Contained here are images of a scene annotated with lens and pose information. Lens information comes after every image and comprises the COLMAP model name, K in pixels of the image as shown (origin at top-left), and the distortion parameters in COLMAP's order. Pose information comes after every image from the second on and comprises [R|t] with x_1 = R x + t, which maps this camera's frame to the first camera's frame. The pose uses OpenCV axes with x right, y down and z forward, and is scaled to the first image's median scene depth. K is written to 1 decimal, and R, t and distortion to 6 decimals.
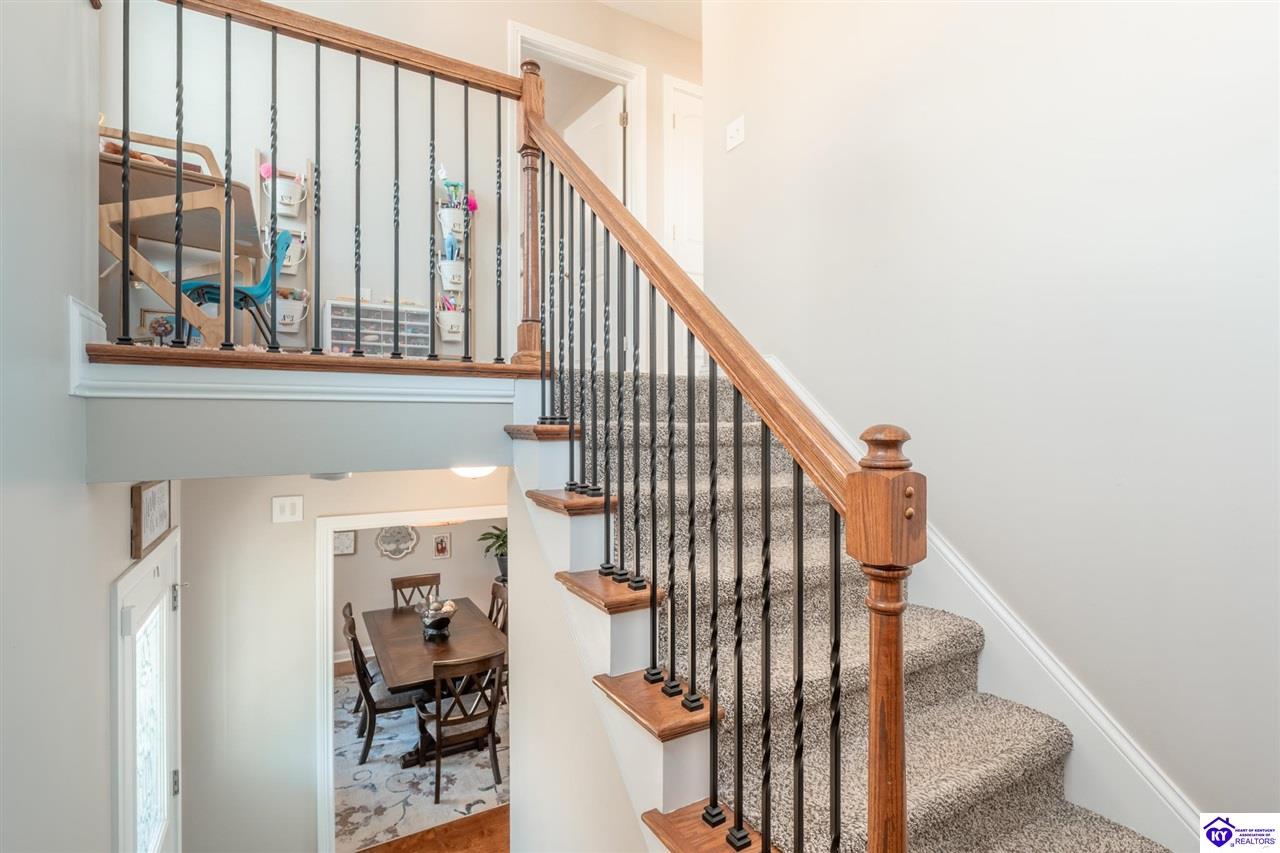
lens RADIAL K [[616.1, 0, 647.6], [0, 616.1, 422.4], [0, 0, 1]] dist [-0.022142, 0.000071]
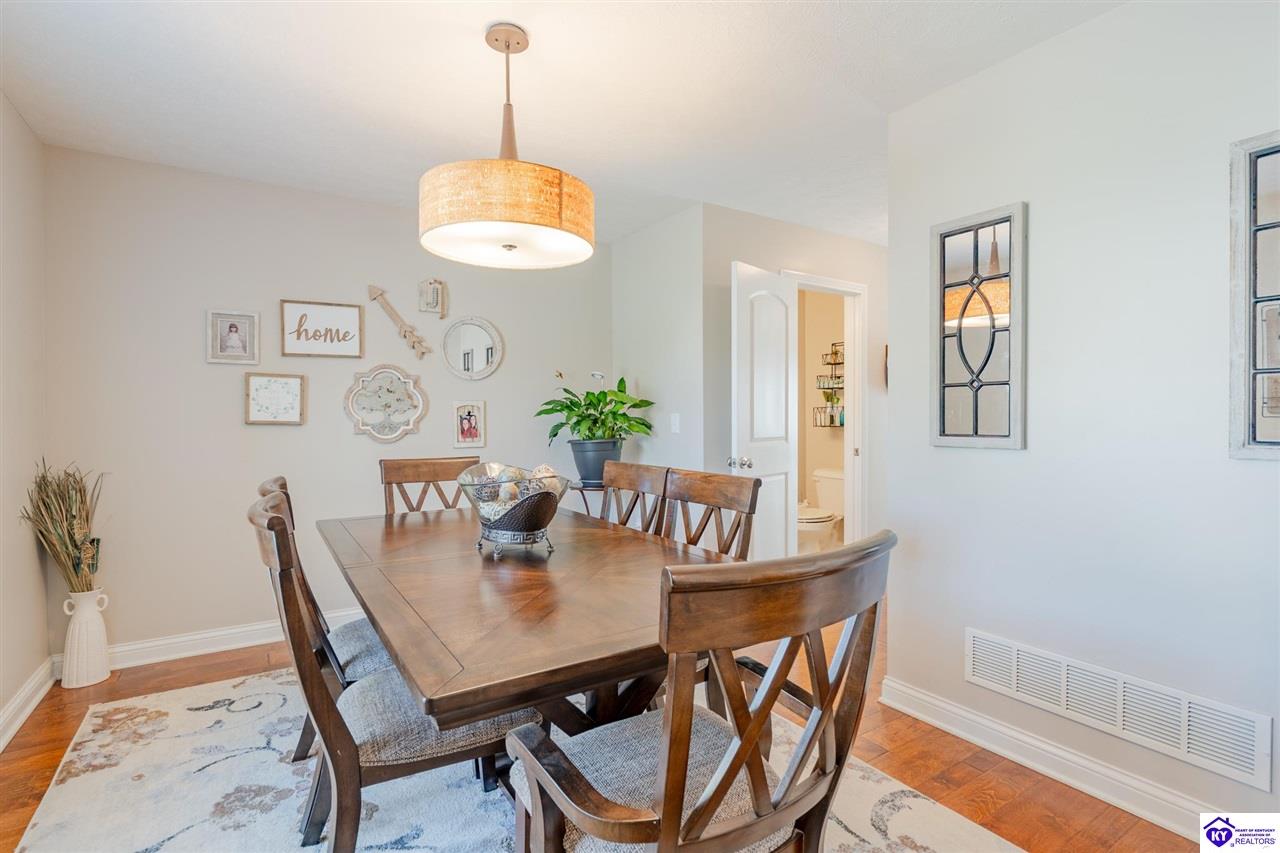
lens RADIAL K [[616.1, 0, 634.4], [0, 616.1, 428.1], [0, 0, 1]] dist [-0.022142, 0.000071]
pose [[0.999335, -0.003439, 0.036303, -0.285482], [0.002885, 0.999879, 0.015295, 0.265887], [-0.036351, -0.015180, 0.999224, 0.621869]]
